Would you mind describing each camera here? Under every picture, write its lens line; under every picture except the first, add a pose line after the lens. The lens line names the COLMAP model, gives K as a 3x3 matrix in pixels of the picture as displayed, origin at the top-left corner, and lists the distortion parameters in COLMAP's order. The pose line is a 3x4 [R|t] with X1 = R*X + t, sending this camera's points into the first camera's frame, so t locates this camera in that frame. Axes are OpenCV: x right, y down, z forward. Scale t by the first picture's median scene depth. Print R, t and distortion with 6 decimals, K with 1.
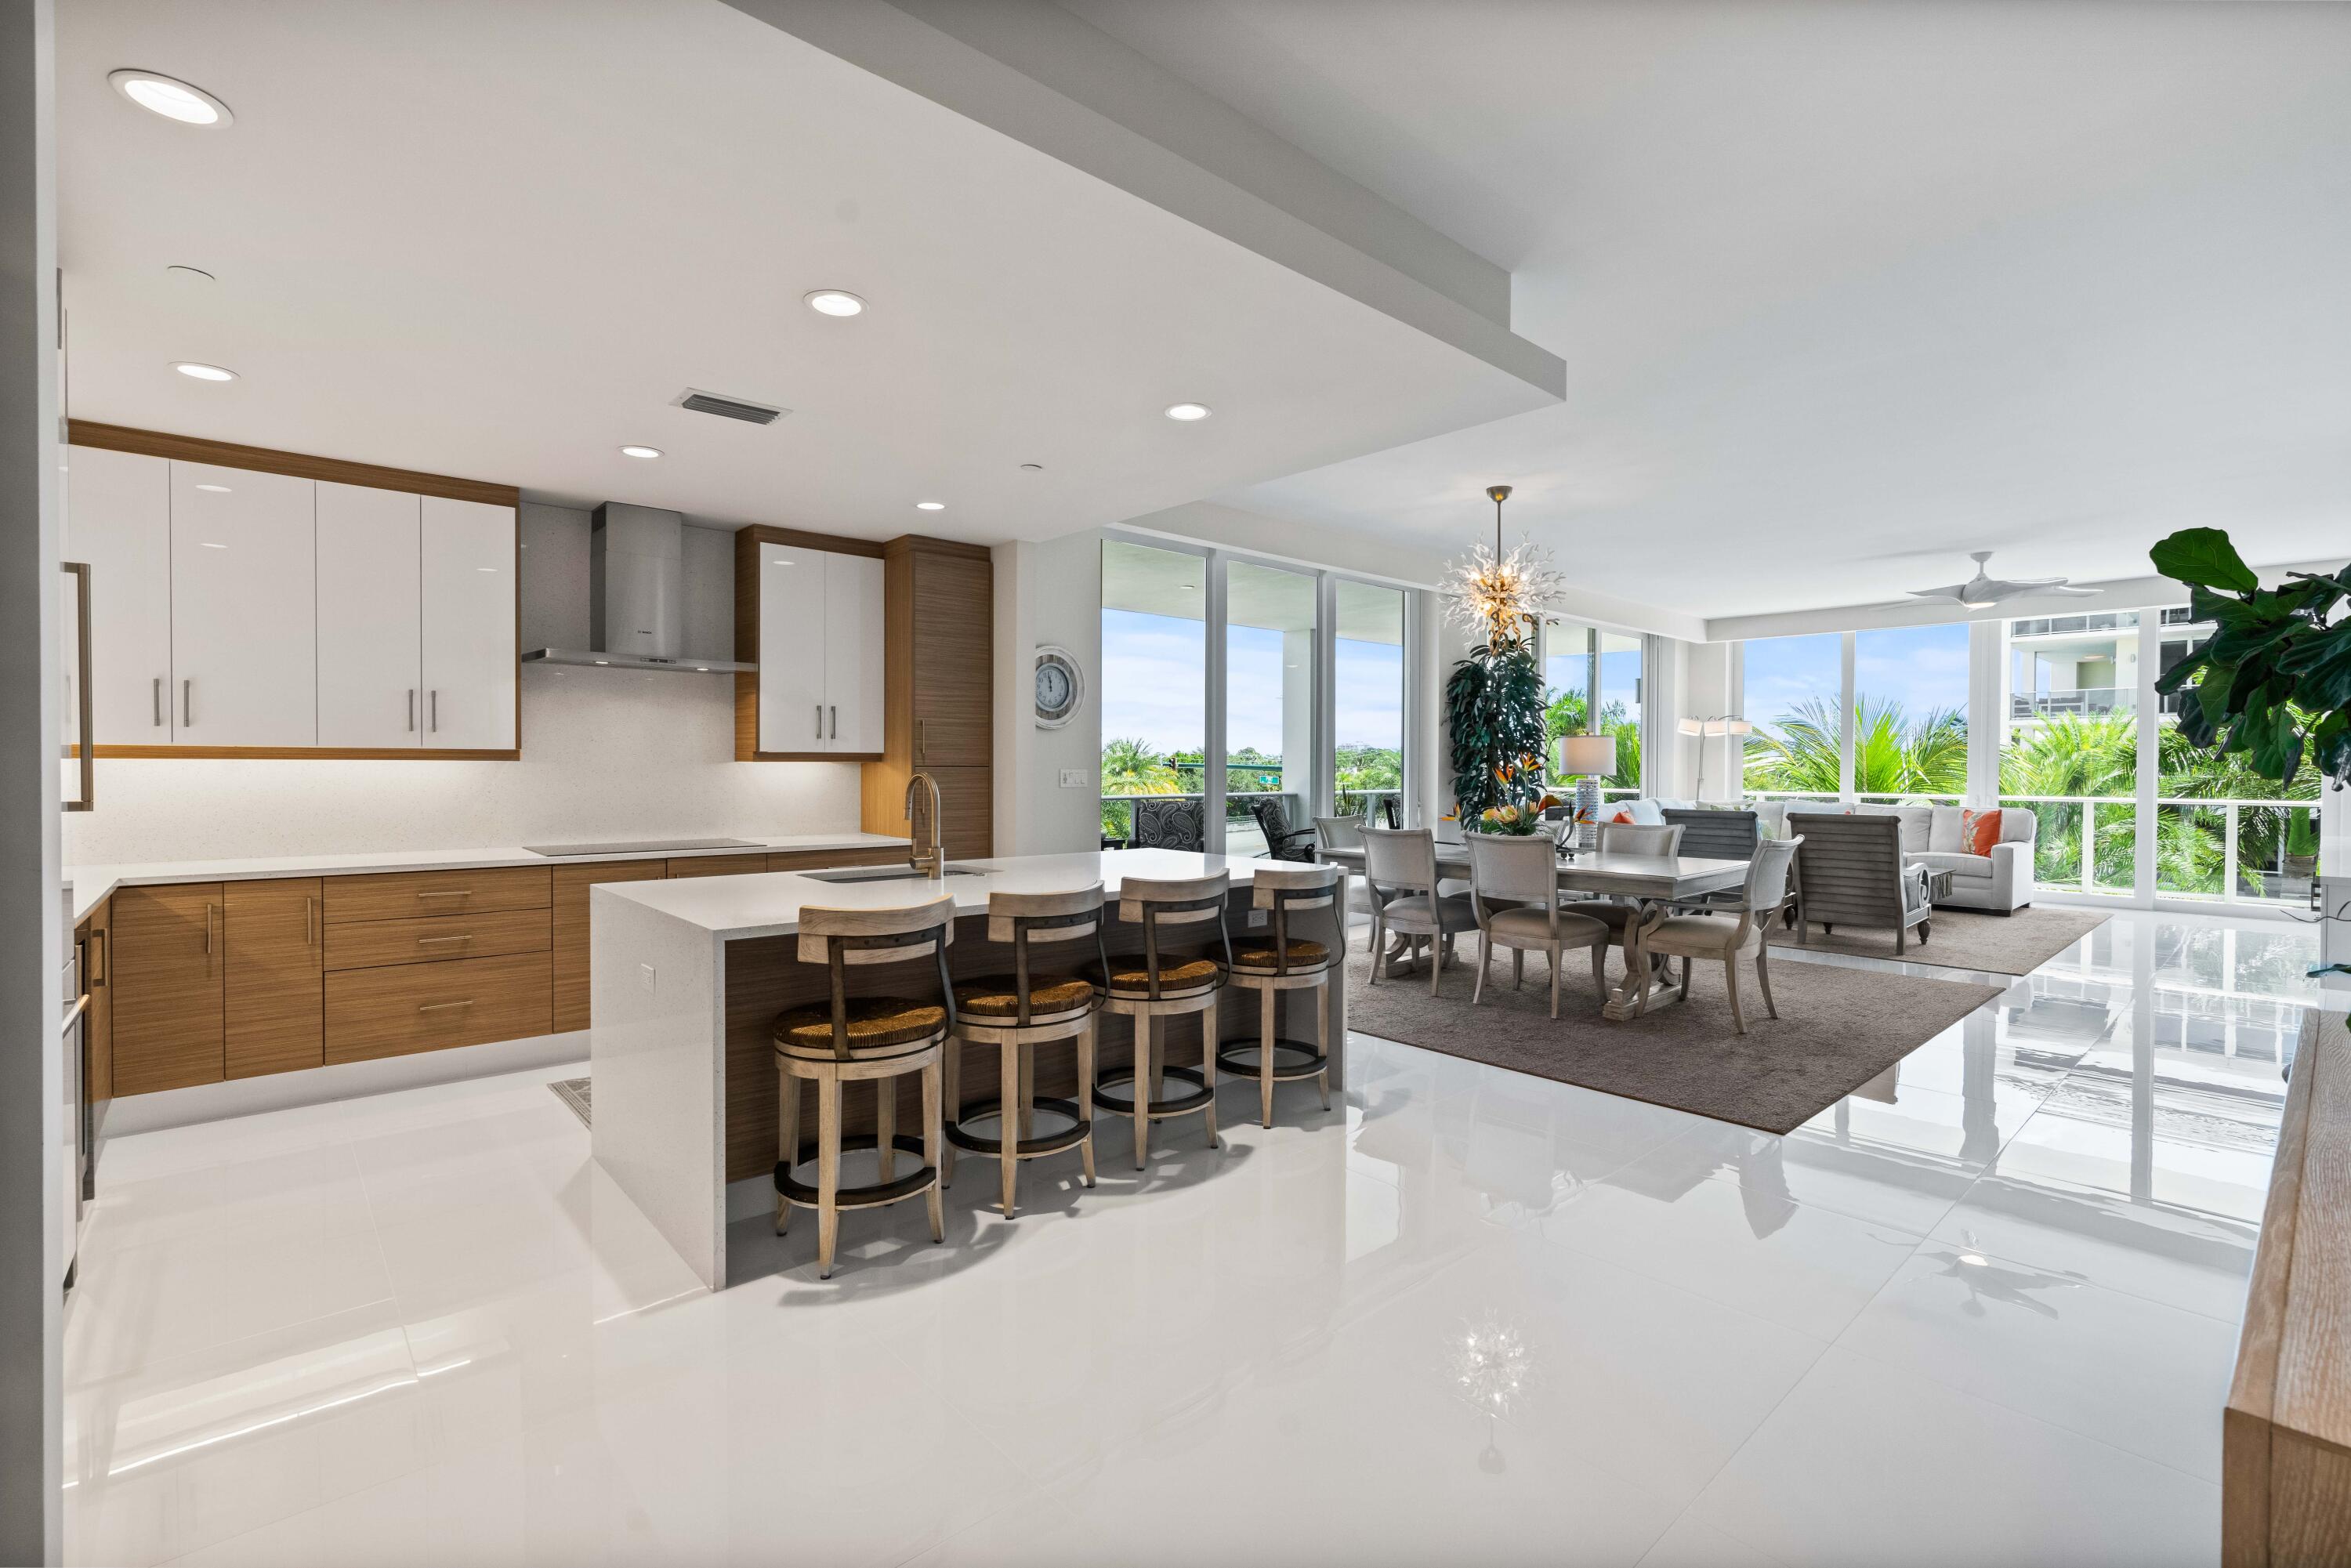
lens RADIAL K [[1047.5, 0, 1181.3], [0, 1047.5, 776.5], [0, 0, 1]] dist [-0.015837, 0.007767]
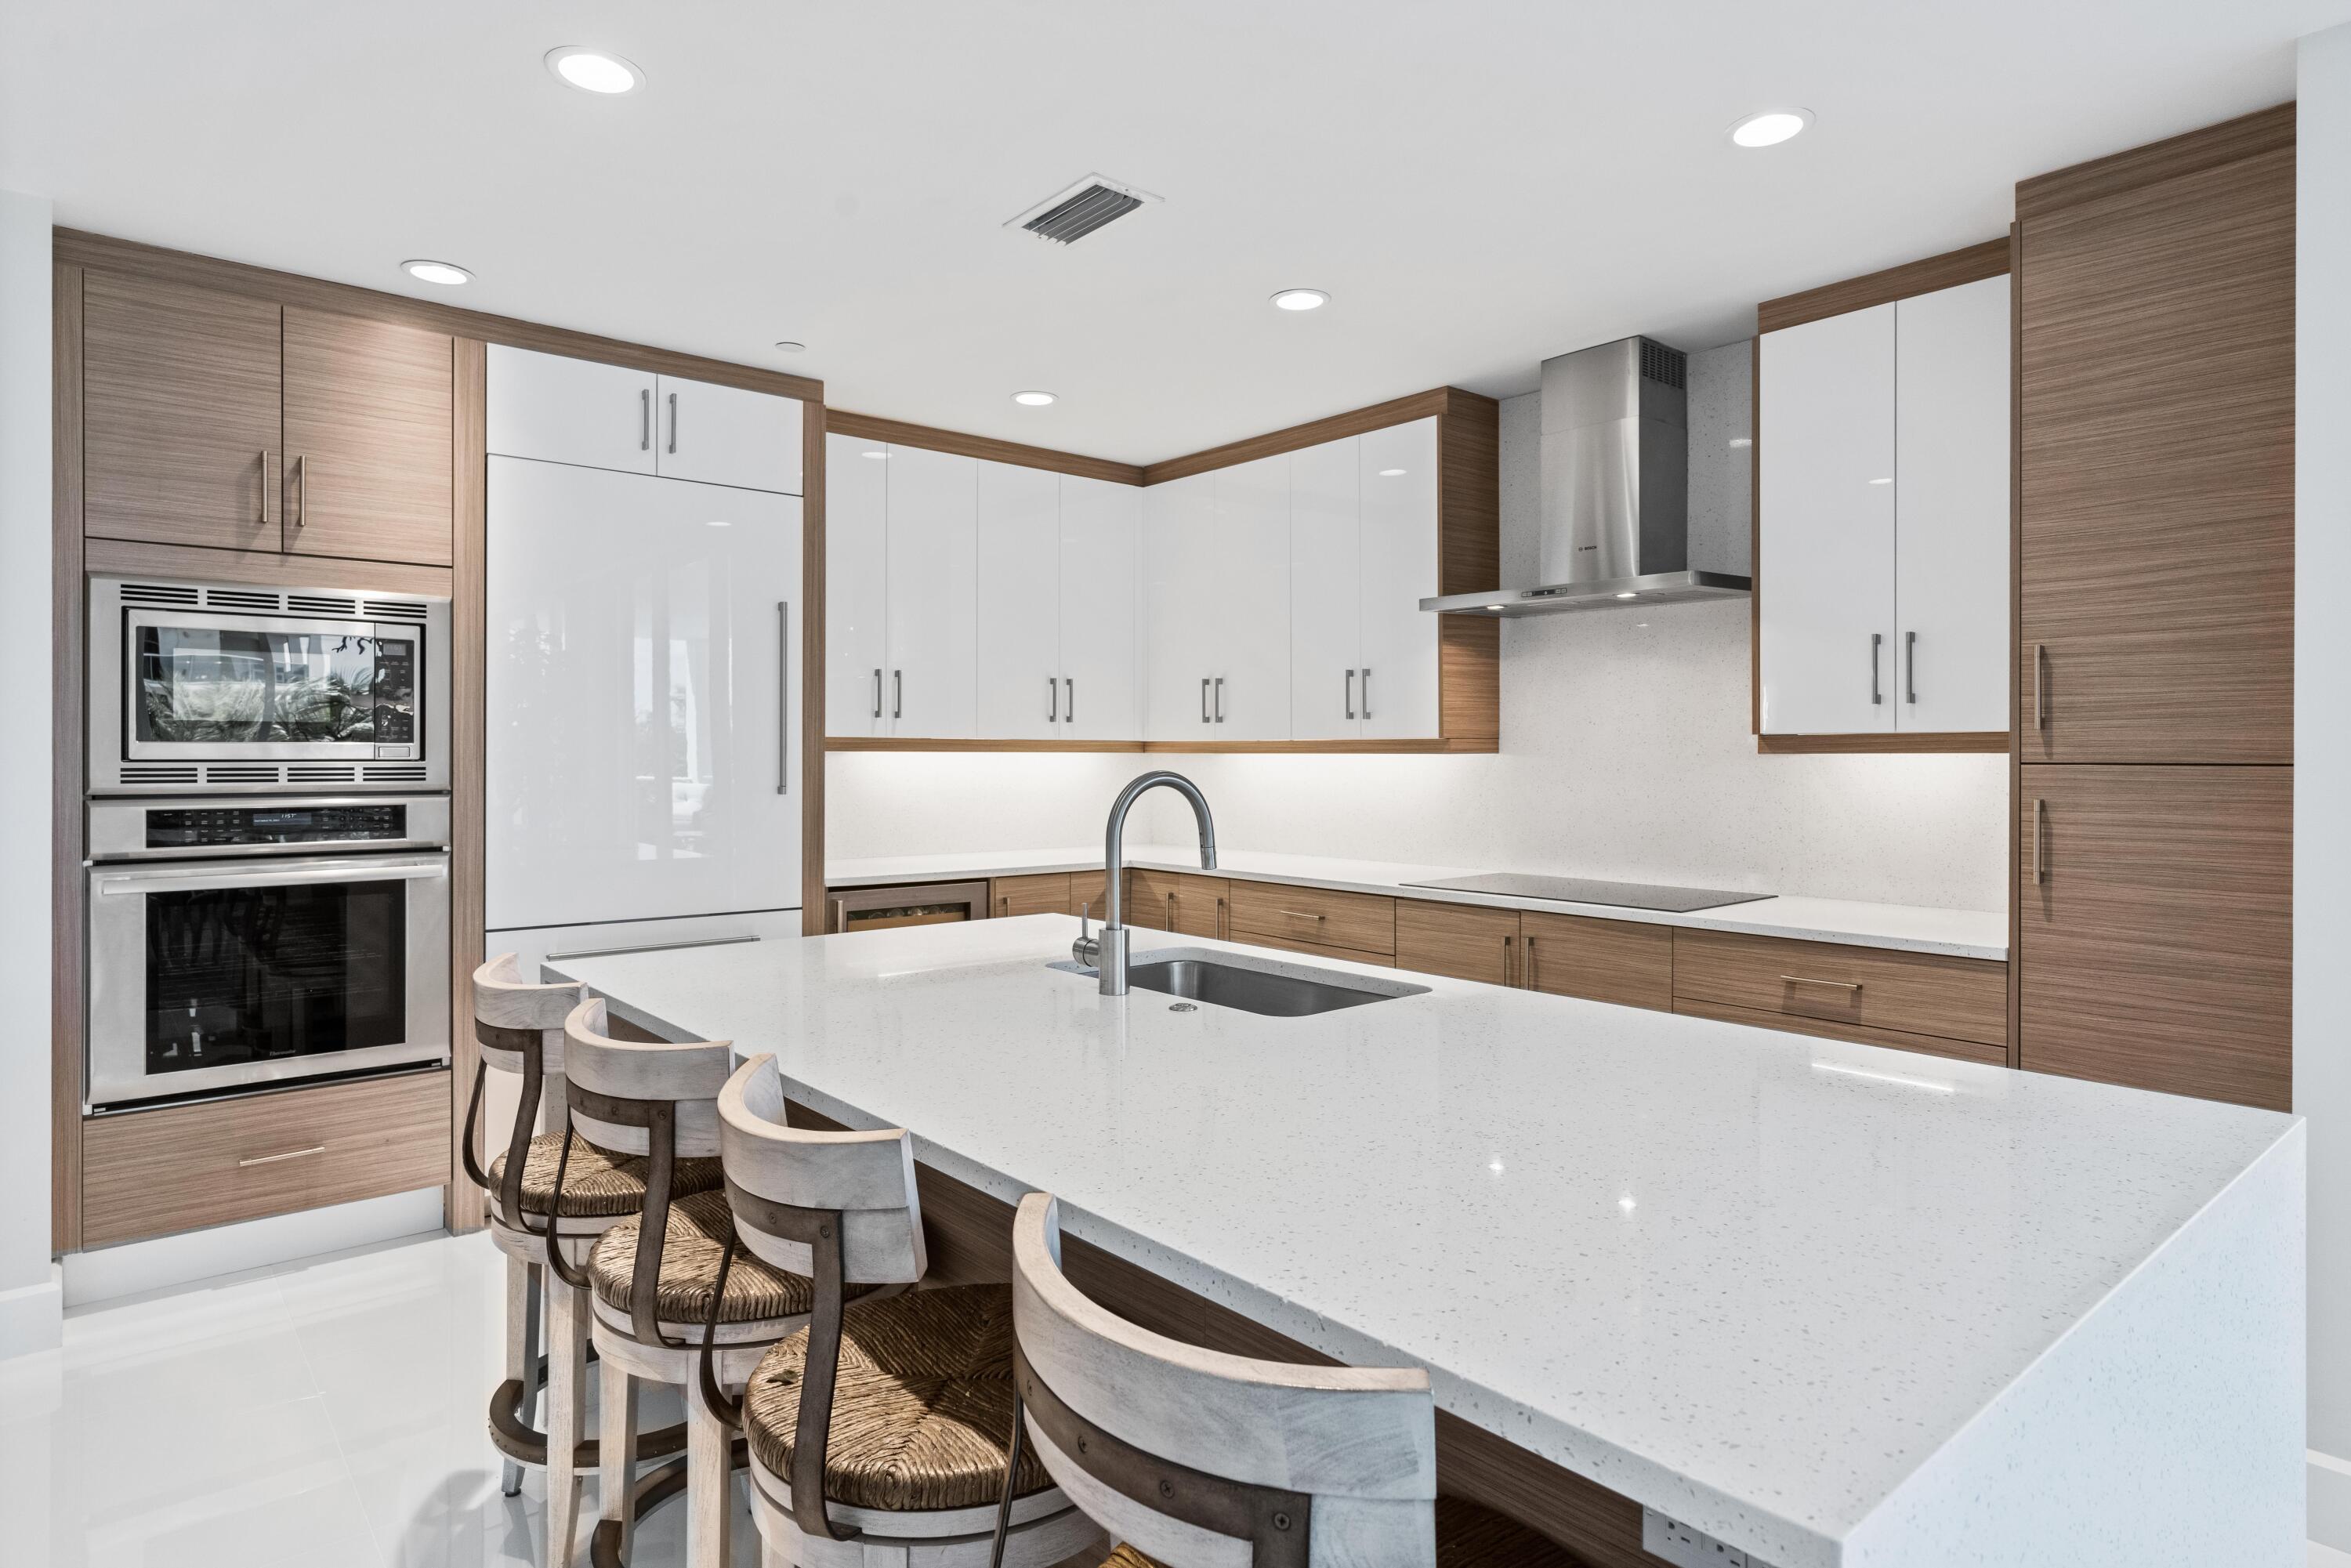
lens RADIAL K [[1304.8, 0, 1185.5], [0, 1304.8, 752.3], [0, 0, 1]] dist [-0.001569, -0.000390]
pose [[-0.028748, -0.005426, -0.999572, 0.263402], [-0.012765, 0.999906, -0.005061, -0.007712], [0.999505, 0.012614, -0.028814, 0.745043]]
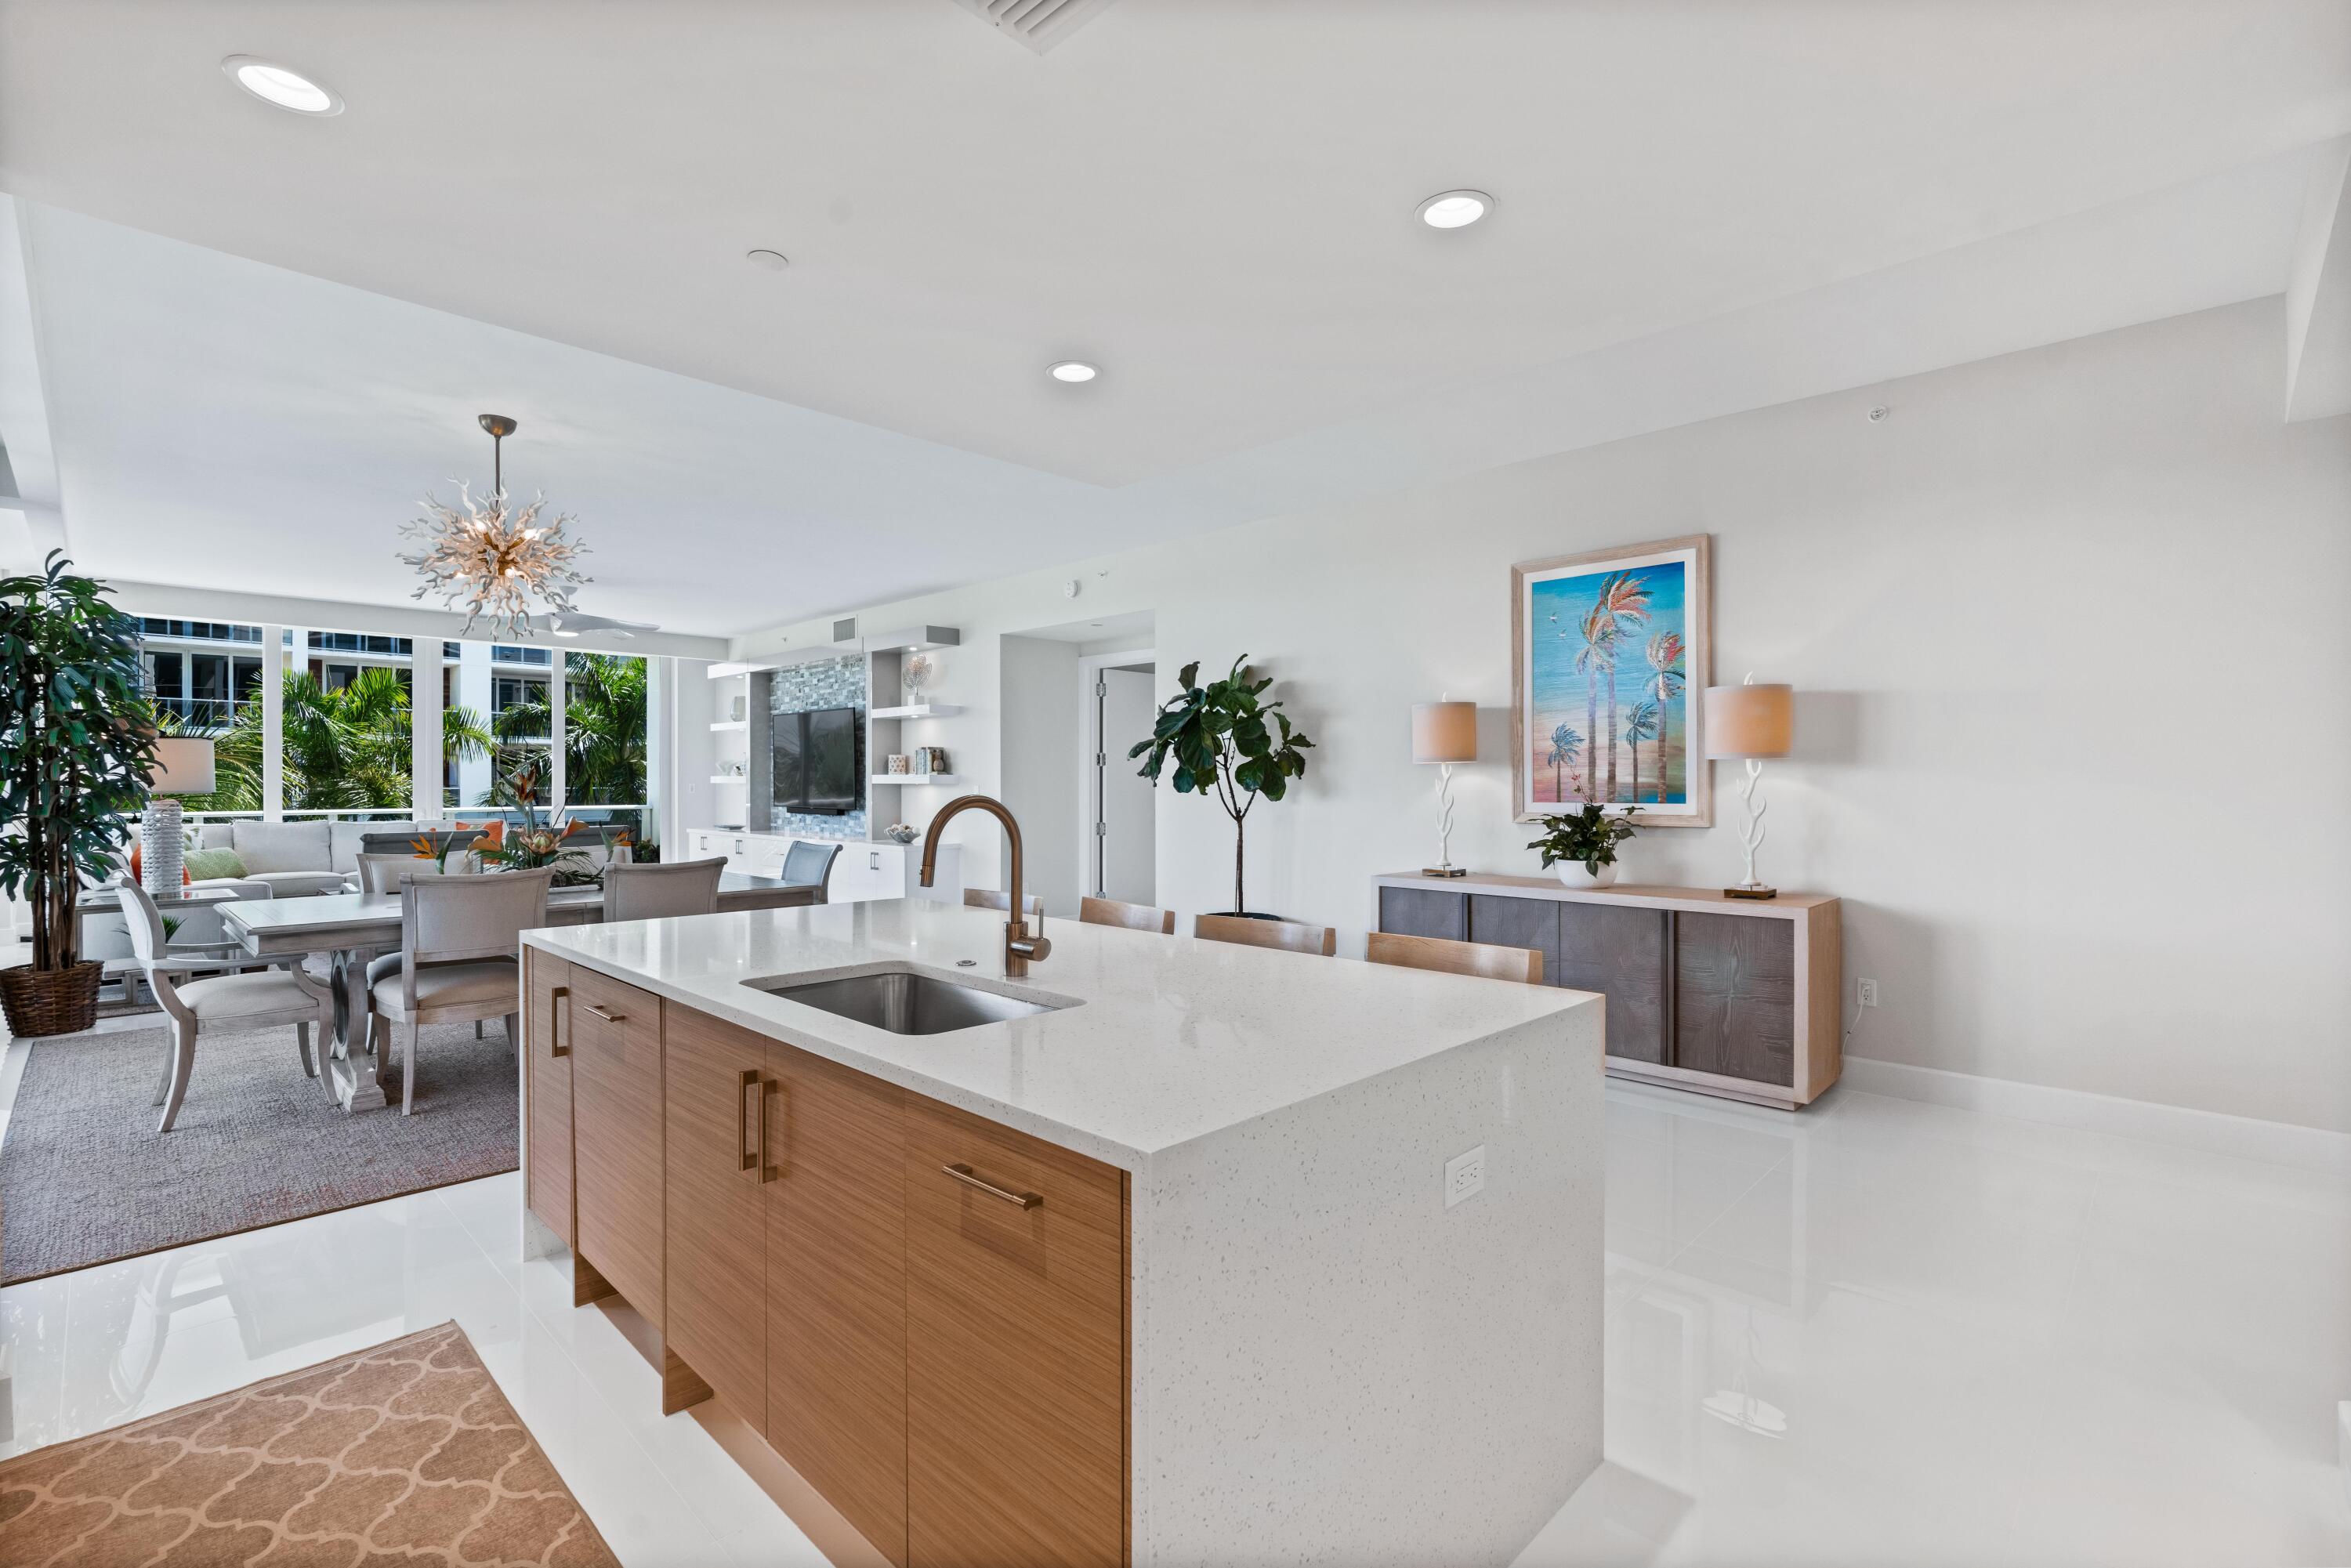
lens RADIAL K [[1062.7, 0, 1173.9], [0, 1062.7, 788.4], [0, 0, 1]] dist [-0.002137, 0.000915]
pose [[-0.058513, -0.009633, 0.998240, -0.606677], [0.010337, 0.999894, 0.010255, -0.009101], [-0.998233, 0.010919, -0.058408, 0.663678]]
